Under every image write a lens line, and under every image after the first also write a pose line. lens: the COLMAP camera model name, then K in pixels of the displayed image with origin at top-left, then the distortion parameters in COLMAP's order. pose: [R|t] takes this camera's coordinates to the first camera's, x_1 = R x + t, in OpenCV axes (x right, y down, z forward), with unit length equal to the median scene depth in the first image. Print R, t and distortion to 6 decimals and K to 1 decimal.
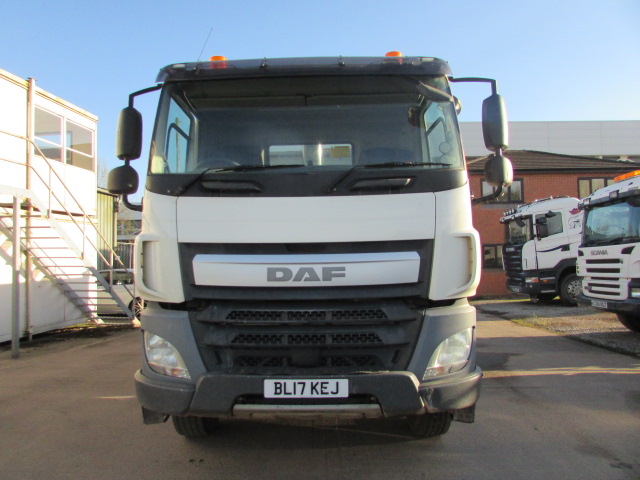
lens RADIAL K [[444.0, 0, 319.6], [0, 444.0, 239.9], [0, 0, 1]] dist [-0.035579, 0.011095]
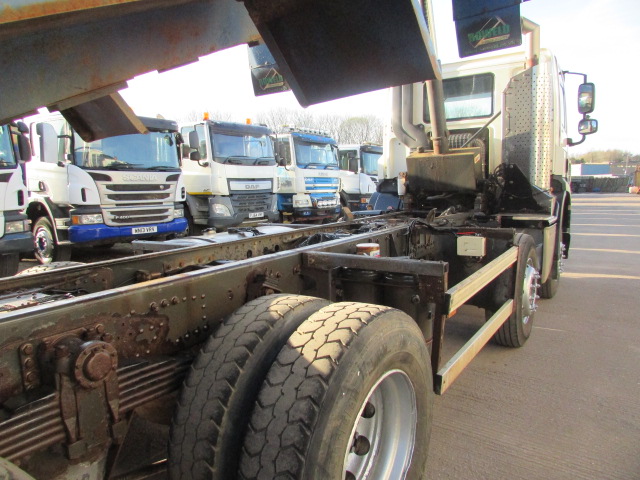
lens RADIAL K [[444.0, 0, 318.8], [0, 444.0, 239.5], [0, 0, 1]] dist [-0.035579, 0.011095]
pose [[0.570700, -0.100170, 0.815026, -1.525630], [-0.035050, 0.988656, 0.146053, -0.026895], [-0.820410, -0.111919, 0.560715, -0.884571]]
